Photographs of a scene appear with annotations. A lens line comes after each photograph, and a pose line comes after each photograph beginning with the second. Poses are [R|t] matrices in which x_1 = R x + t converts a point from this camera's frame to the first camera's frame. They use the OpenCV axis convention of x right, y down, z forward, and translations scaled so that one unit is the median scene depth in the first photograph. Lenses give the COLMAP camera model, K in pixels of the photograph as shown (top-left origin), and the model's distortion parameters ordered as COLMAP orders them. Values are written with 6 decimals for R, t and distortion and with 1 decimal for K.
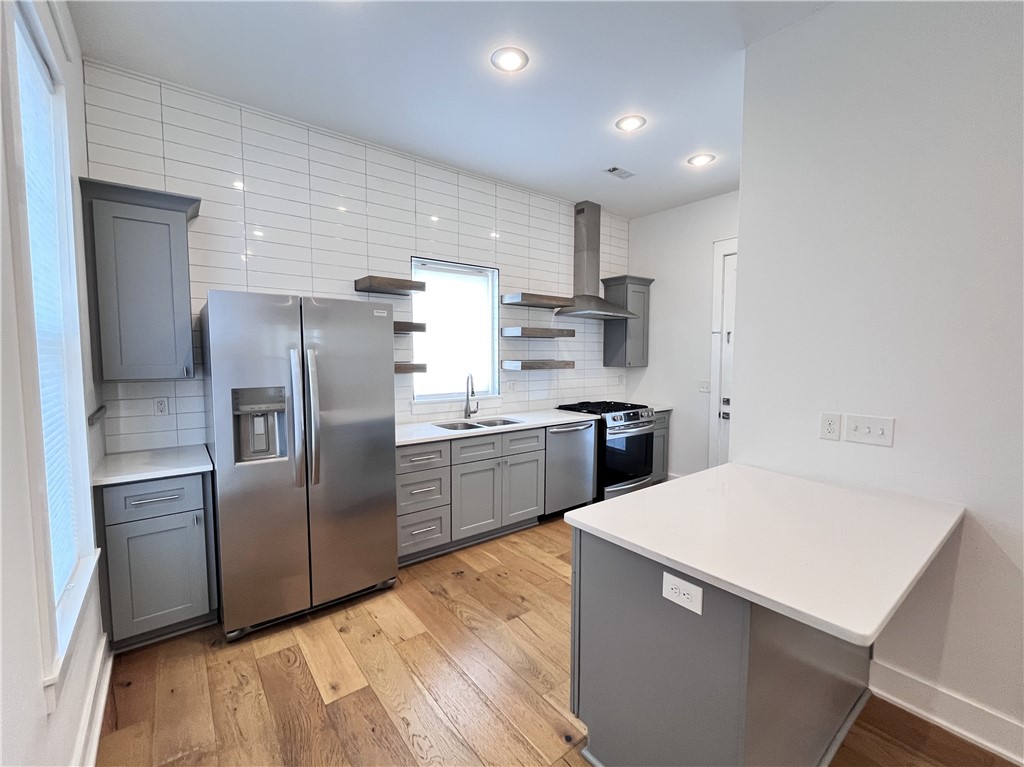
lens RADIAL K [[439.8, 0, 512.0], [0, 439.8, 383.5], [0, 0, 1]] dist [-0.001352, 0.000203]
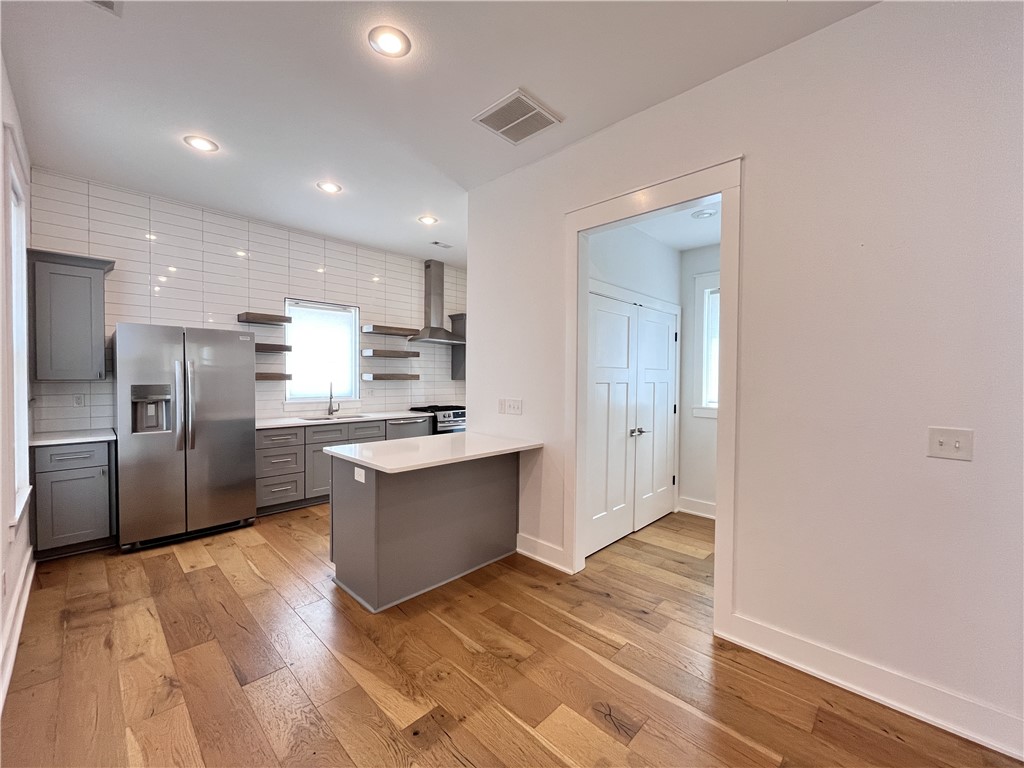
lens RADIAL K [[414.0, 0, 509.8], [0, 414.0, 384.2], [0, 0, 1]] dist [-0.000845, -0.000520]
pose [[0.990242, 0.002892, 0.139325, 0.318870], [0.003796, 0.998854, -0.047715, 0.054750], [-0.139303, 0.047779, 0.989096, -0.418197]]
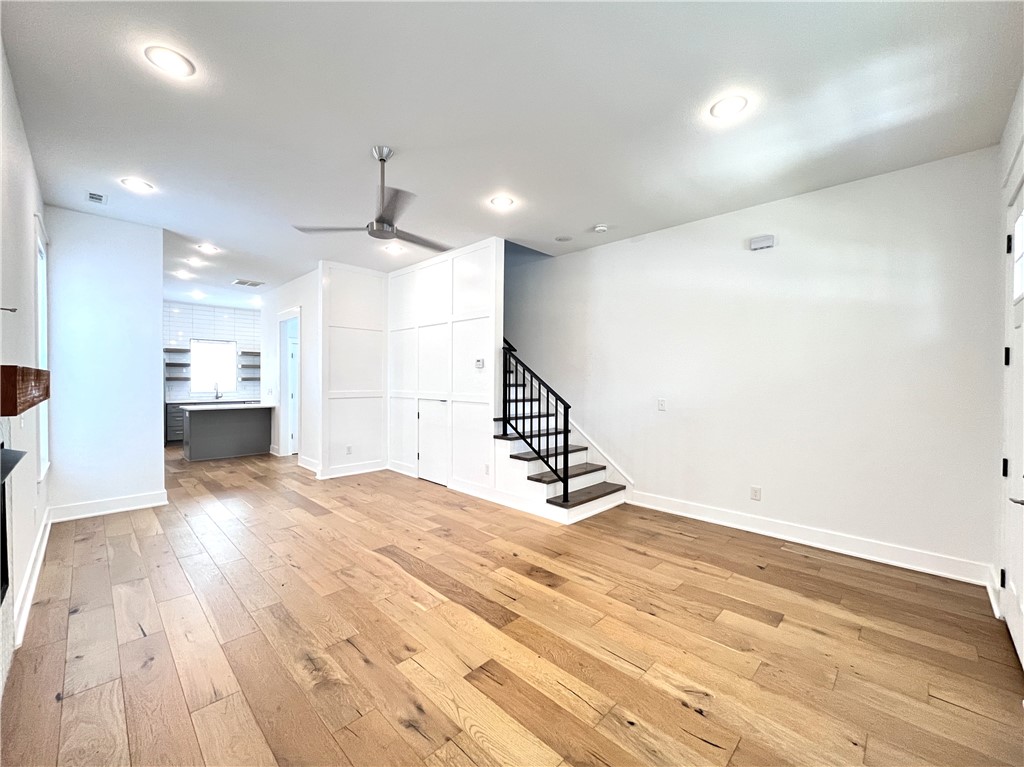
lens RADIAL K [[419.1, 0, 508.1], [0, 419.1, 384.7], [0, 0, 1]] dist [-0.001415, 0.000004]
pose [[0.991759, -0.001029, 0.128114, 1.506648], [0.008041, 0.998496, -0.054223, 0.164753], [-0.127865, 0.054806, 0.990276, -1.955692]]
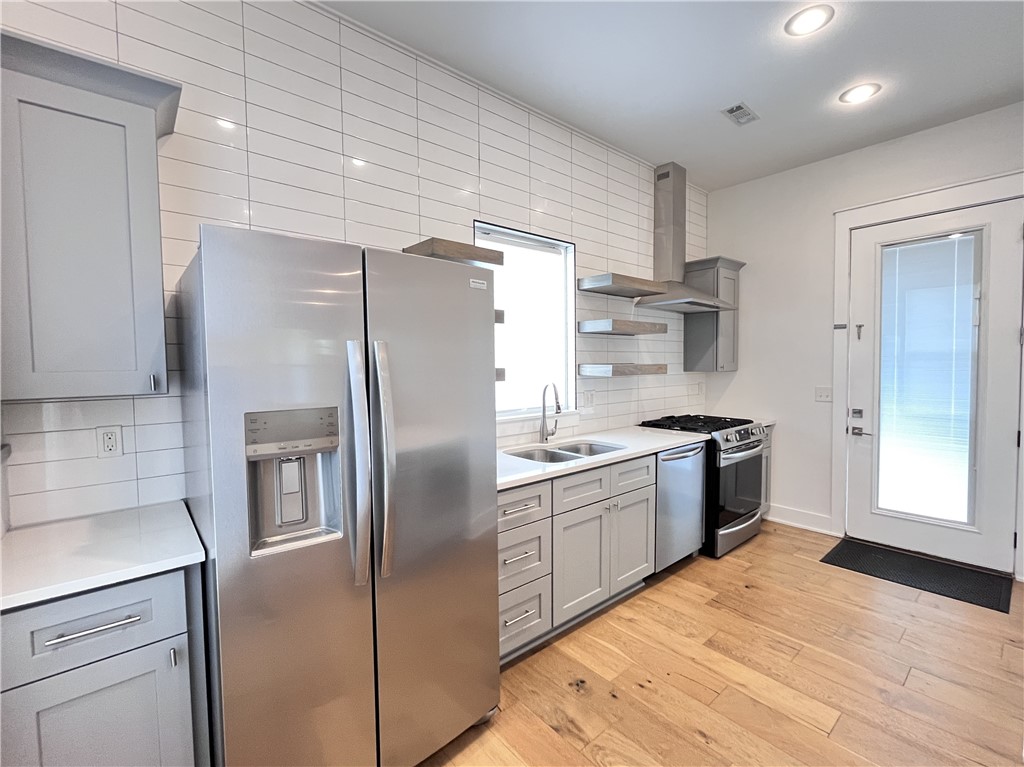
lens RADIAL K [[453.5, 0, 512.0], [0, 453.5, 383.5], [0, 0, 1]] dist [-0.001115, -0.000031]
pose [[0.998937, -0.013908, 0.043939, -0.219000], [0.014909, 0.999635, -0.022526, -0.004171], [-0.043610, 0.023157, 0.998780, 0.282773]]
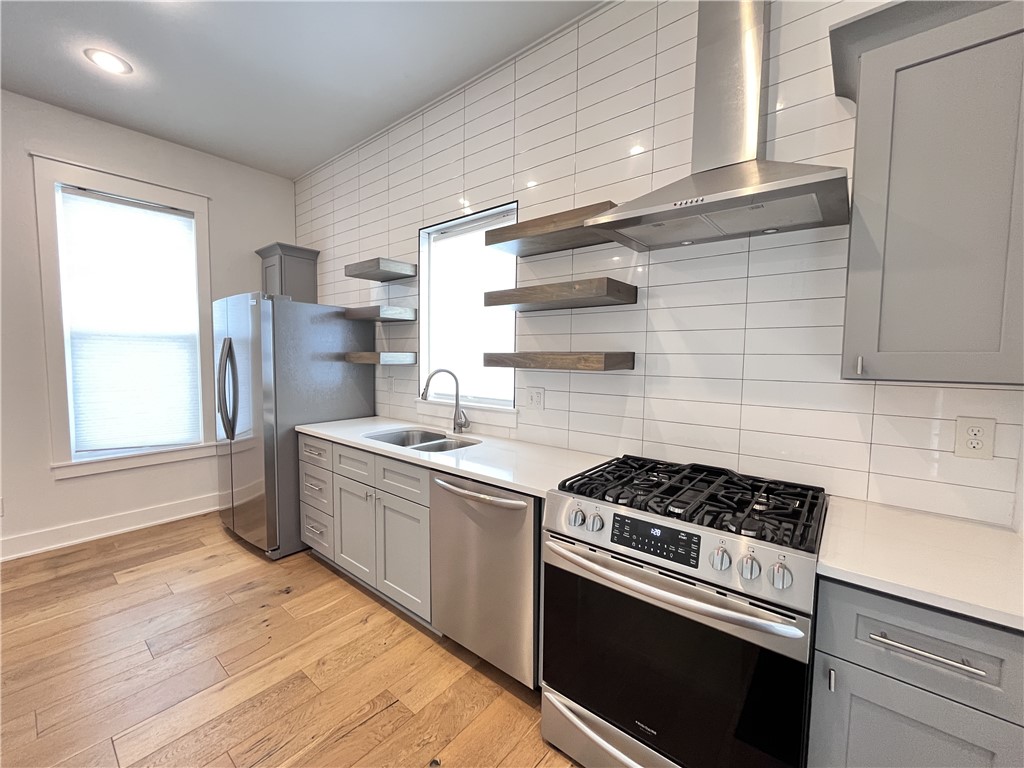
lens RADIAL K [[414.0, 0, 509.8], [0, 414.0, 384.2], [0, 0, 1]] dist [-0.000845, -0.000520]
pose [[0.223324, 0.064151, -0.972631, 0.665199], [-0.079468, 0.995709, 0.047427, -0.043415], [0.971499, 0.066702, 0.227464, 1.086021]]
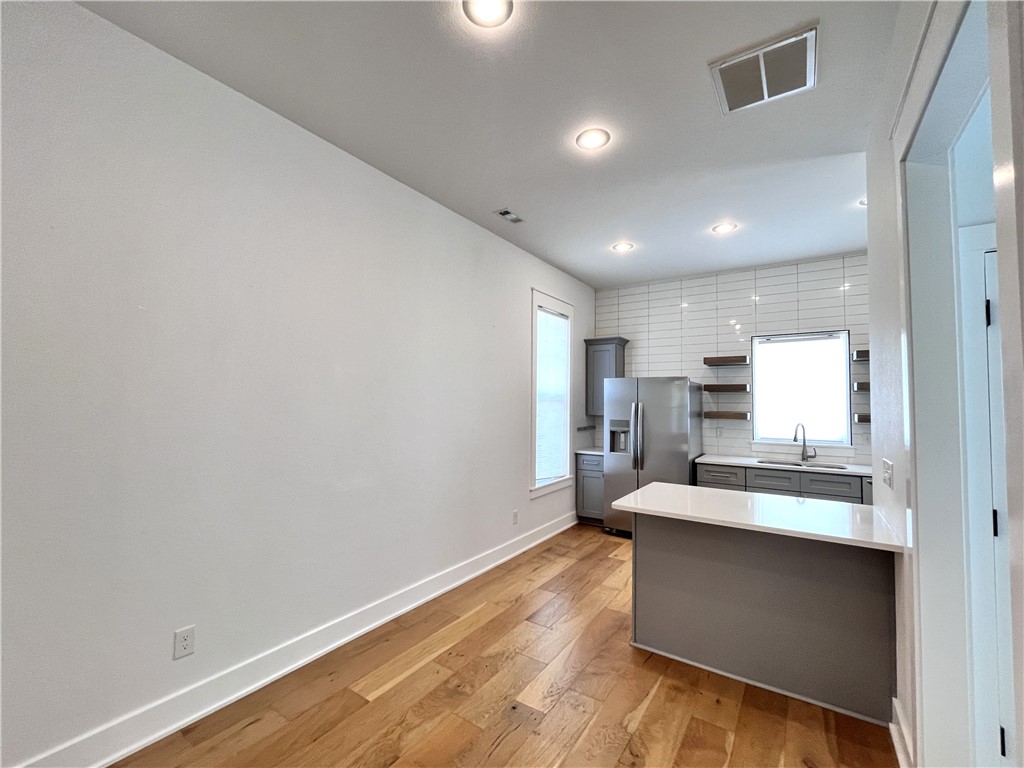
lens RADIAL K [[434.4, 0, 514.8], [0, 434.4, 384.4], [0, 0, 1]] dist [-0.000704, -0.000030]
pose [[0.318415, -0.042070, -0.947018, 0.899364], [-0.076927, 0.994573, -0.070047, 0.017846], [0.944825, 0.095155, 0.313450, -0.141647]]
